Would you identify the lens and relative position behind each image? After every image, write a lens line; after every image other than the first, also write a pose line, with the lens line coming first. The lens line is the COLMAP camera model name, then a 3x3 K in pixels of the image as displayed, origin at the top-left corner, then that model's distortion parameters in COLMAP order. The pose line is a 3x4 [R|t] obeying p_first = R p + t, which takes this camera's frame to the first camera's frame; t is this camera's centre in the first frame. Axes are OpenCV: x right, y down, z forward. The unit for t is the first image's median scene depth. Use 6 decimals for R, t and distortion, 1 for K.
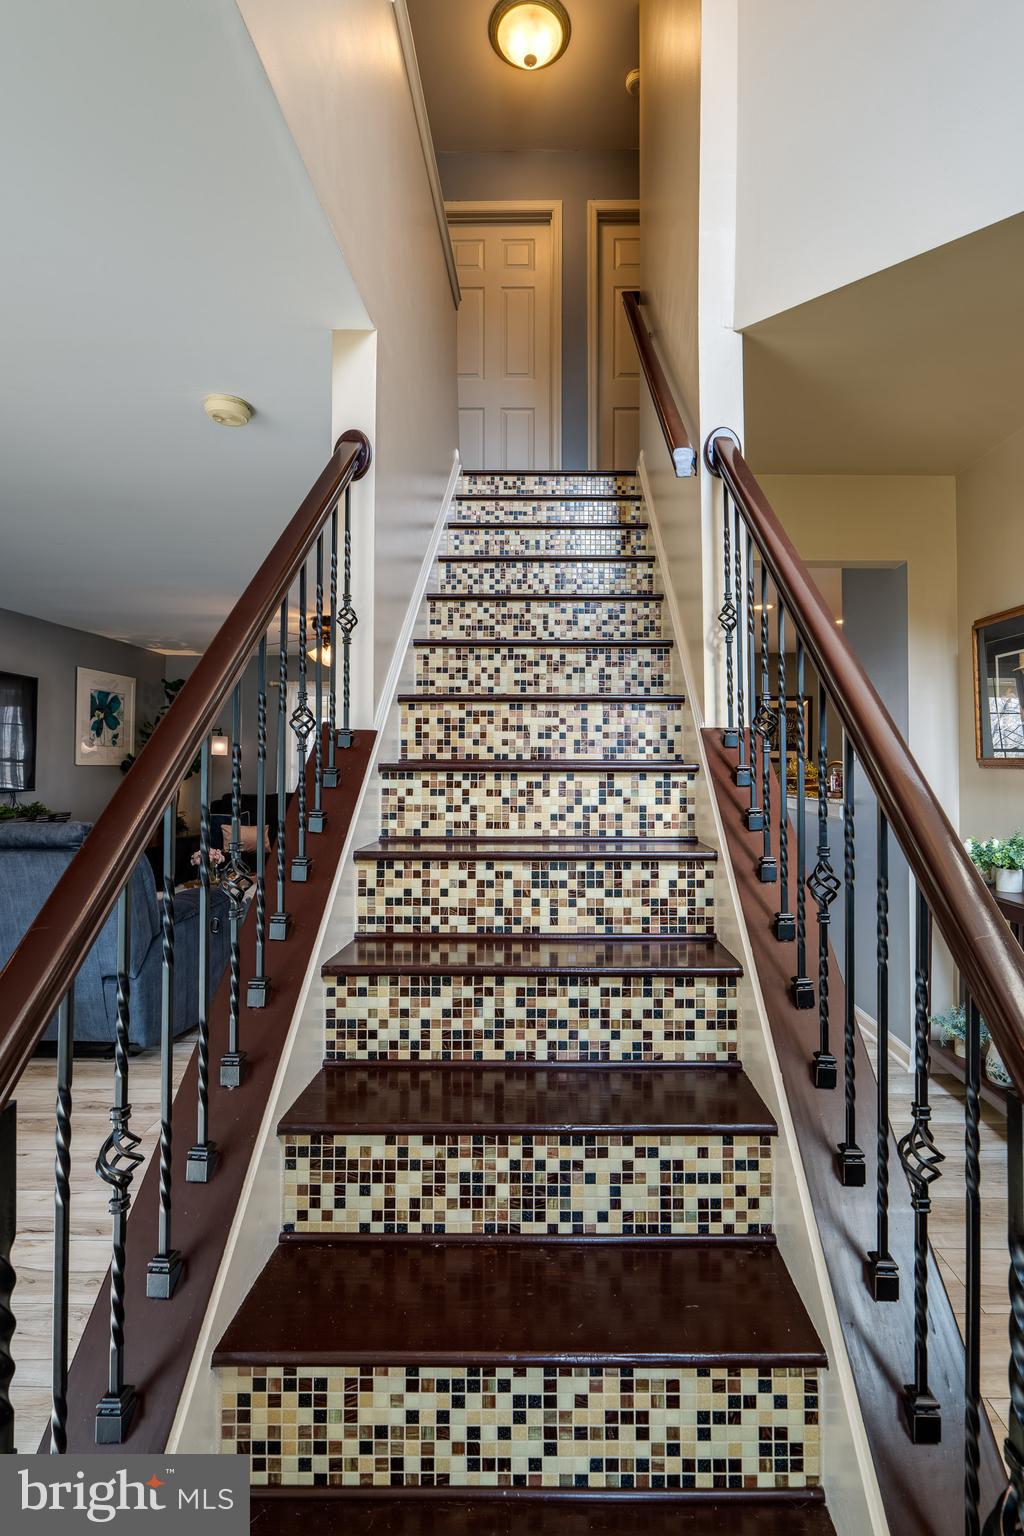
lens RADIAL K [[747.8, 0, 547.0], [0, 747.8, 754.4], [0, 0, 1]] dist [-0.000776, 0.000238]
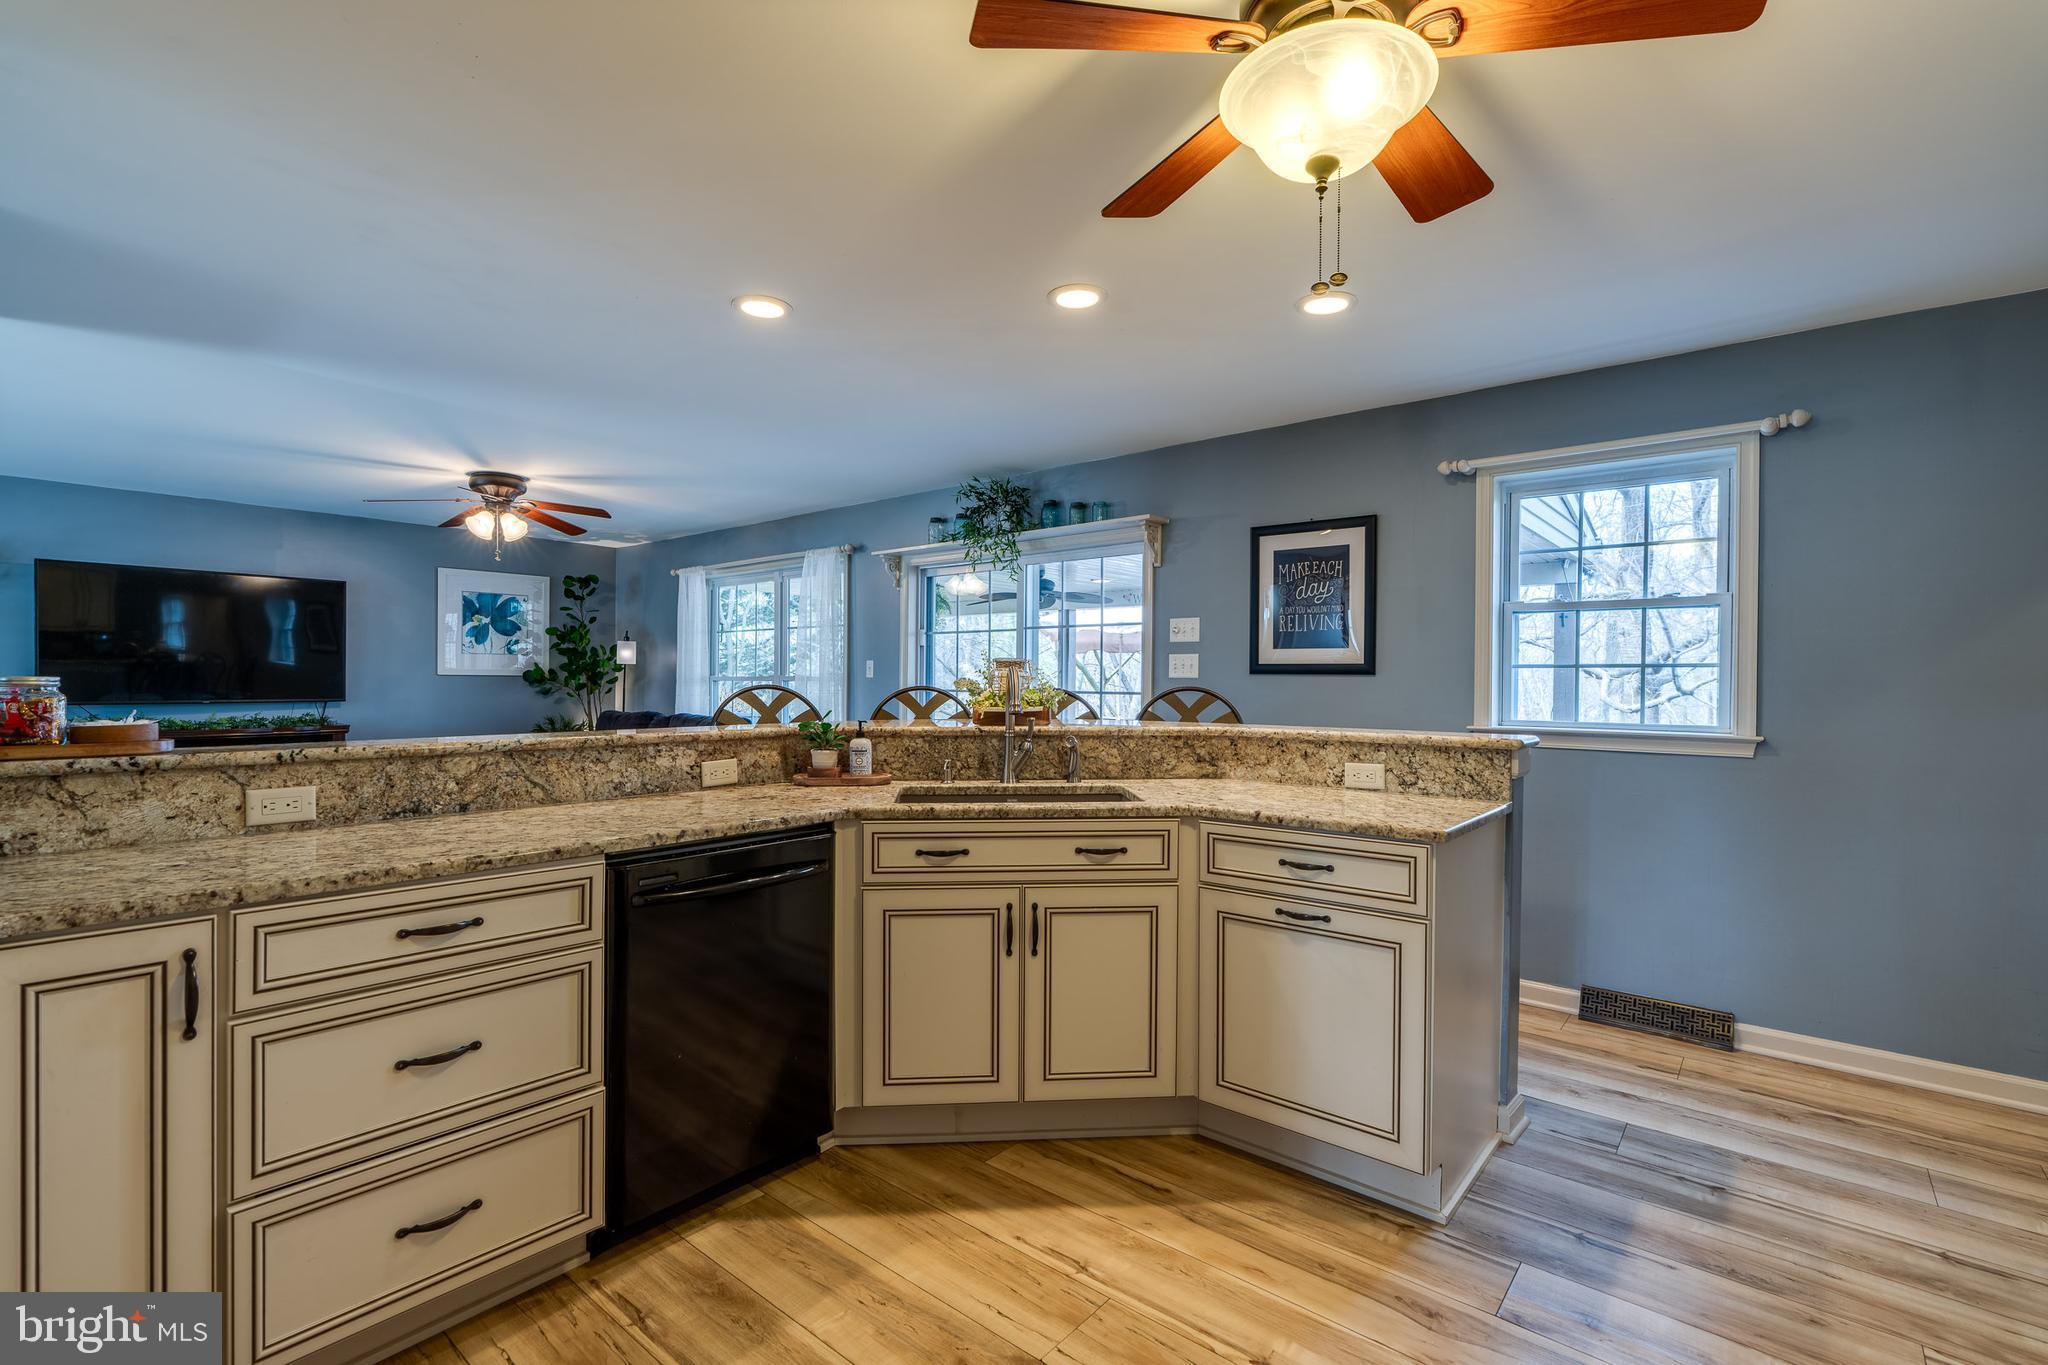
lens RADIAL K [[922.8, 0, 1022.2], [0, 922.8, 692.0], [0, 0, 1]] dist [-0.001005, 0.000629]
pose [[0.765609, 0.011125, -0.643209, 0.597338], [0.003794, 0.999755, 0.021808, 0.012314], [0.643294, -0.019137, 0.765380, 0.547050]]
